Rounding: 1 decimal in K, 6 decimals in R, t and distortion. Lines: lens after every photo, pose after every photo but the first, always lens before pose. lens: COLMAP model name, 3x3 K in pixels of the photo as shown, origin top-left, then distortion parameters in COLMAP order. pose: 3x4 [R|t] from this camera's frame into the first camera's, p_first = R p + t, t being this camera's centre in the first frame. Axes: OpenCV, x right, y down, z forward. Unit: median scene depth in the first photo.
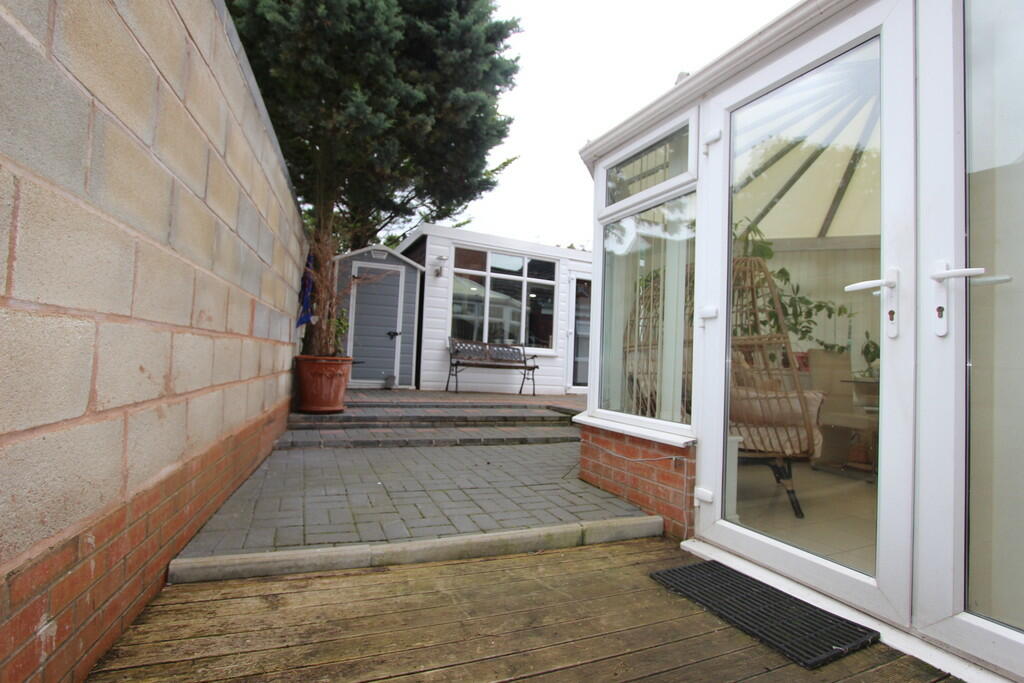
lens RADIAL K [[476.5, 0, 501.7], [0, 476.5, 342.7], [0, 0, 1]] dist [-0.020526, 0.005457]
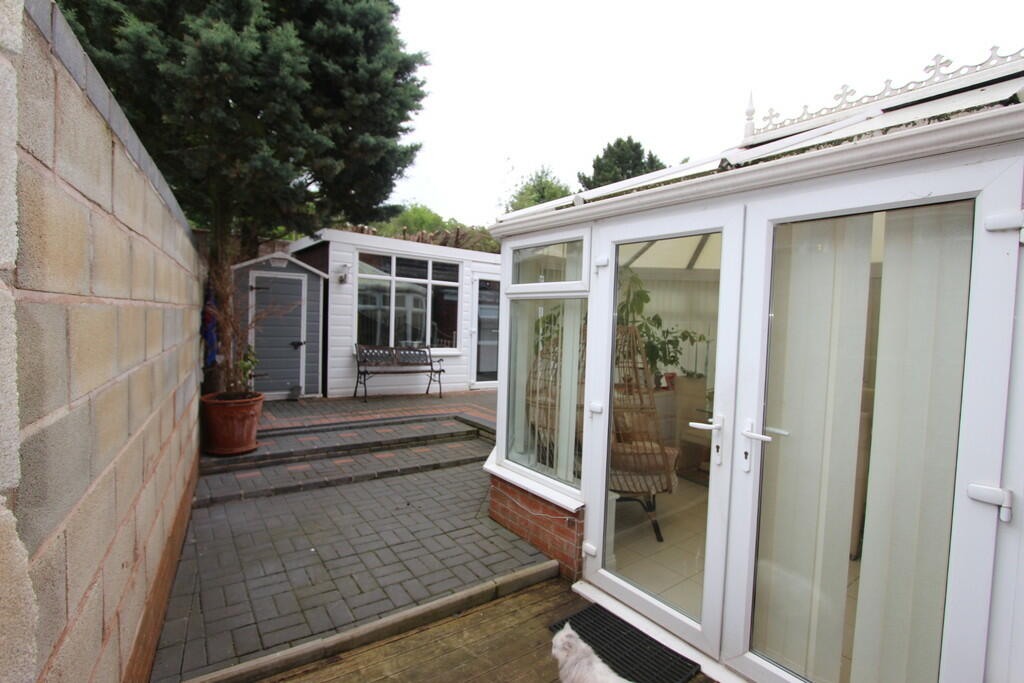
lens RADIAL K [[476.5, 0, 501.7], [0, 476.5, 342.7], [0, 0, 1]] dist [-0.020526, 0.005457]
pose [[0.977590, -0.020286, 0.209540, -0.035368], [0.000528, 0.995580, 0.093918, -0.203416], [-0.210519, -0.091703, 0.973279, -0.082633]]
